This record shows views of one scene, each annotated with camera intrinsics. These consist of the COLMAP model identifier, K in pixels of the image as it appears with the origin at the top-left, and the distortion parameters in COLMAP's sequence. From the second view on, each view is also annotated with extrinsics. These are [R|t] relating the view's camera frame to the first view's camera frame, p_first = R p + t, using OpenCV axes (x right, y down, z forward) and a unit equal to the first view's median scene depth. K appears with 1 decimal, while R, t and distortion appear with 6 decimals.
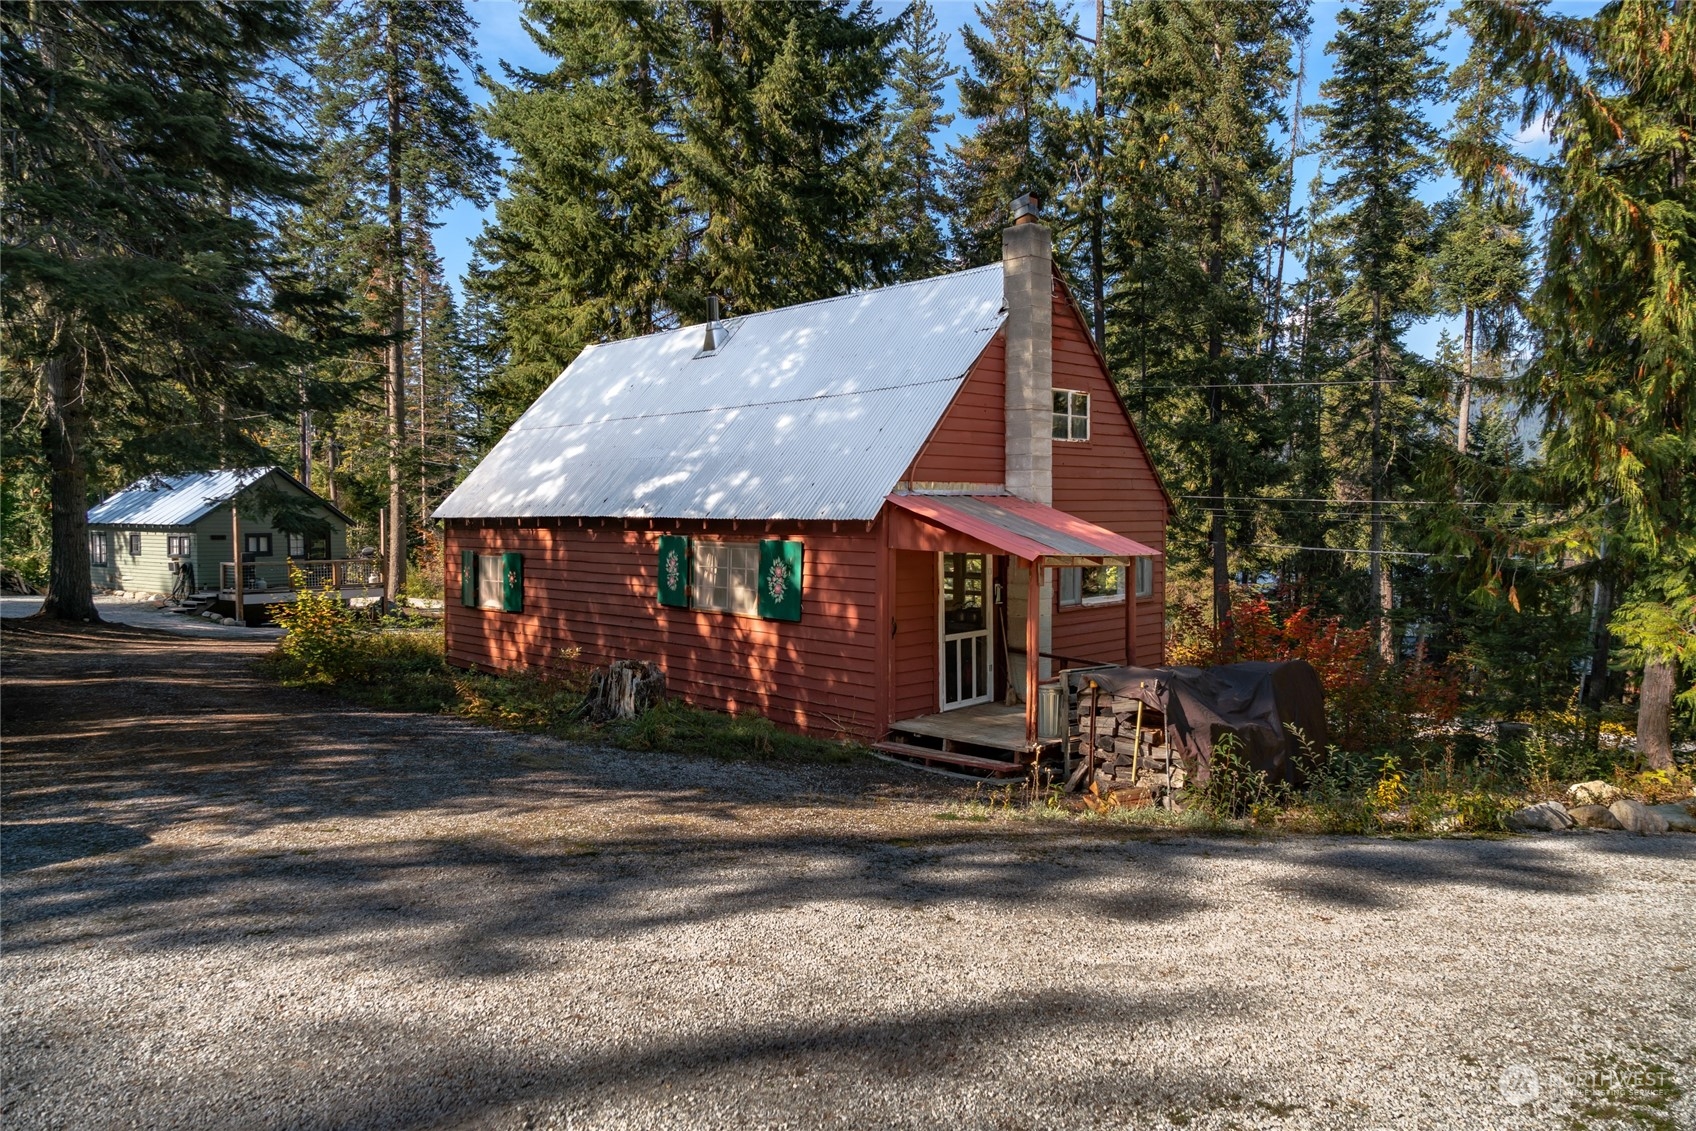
lens RADIAL K [[912.6, 0, 848.8], [0, 912.6, 555.3], [0, 0, 1]] dist [0.001819, 0.002194]
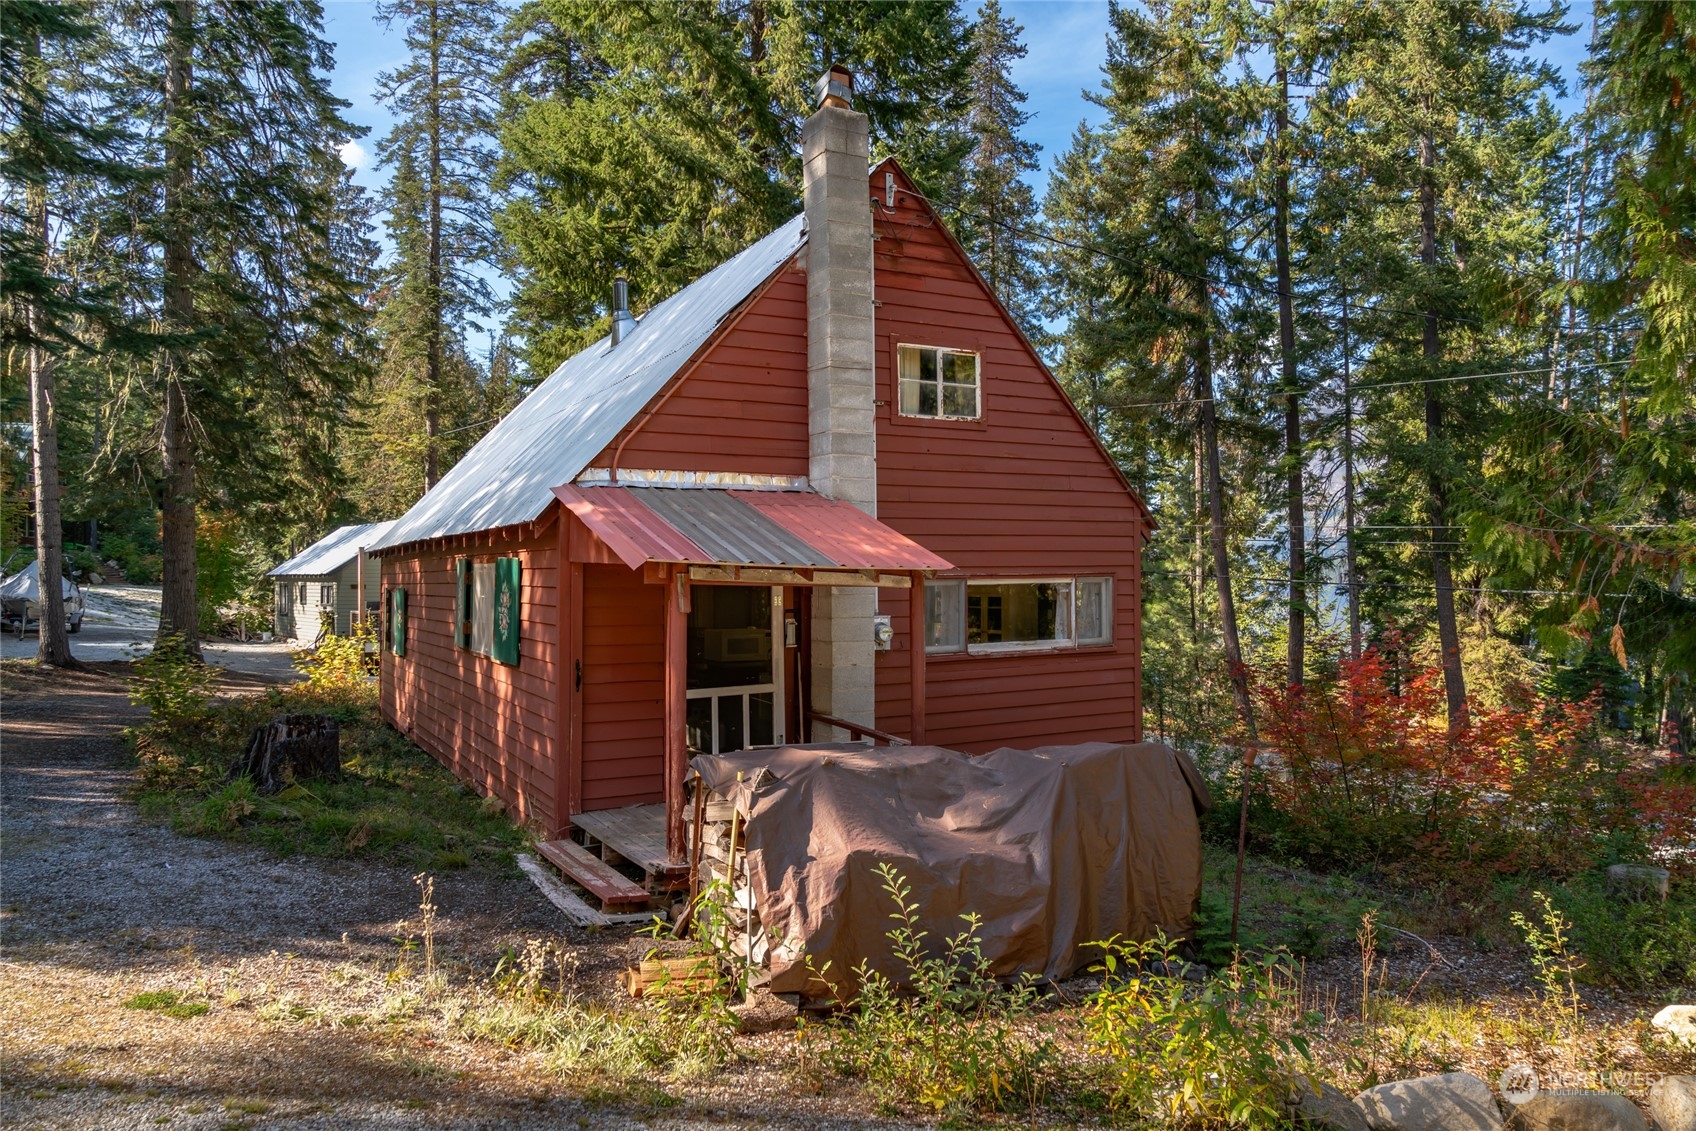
lens RADIAL K [[970.3, 0, 848.0], [0, 970.3, 565.5], [0, 0, 1]] dist [0.001721, 0.000493]
pose [[0.977007, -0.006605, -0.213104, 0.160319], [-0.003192, 0.998955, -0.045593, 0.010797], [0.213183, 0.045225, 0.975965, 0.124642]]
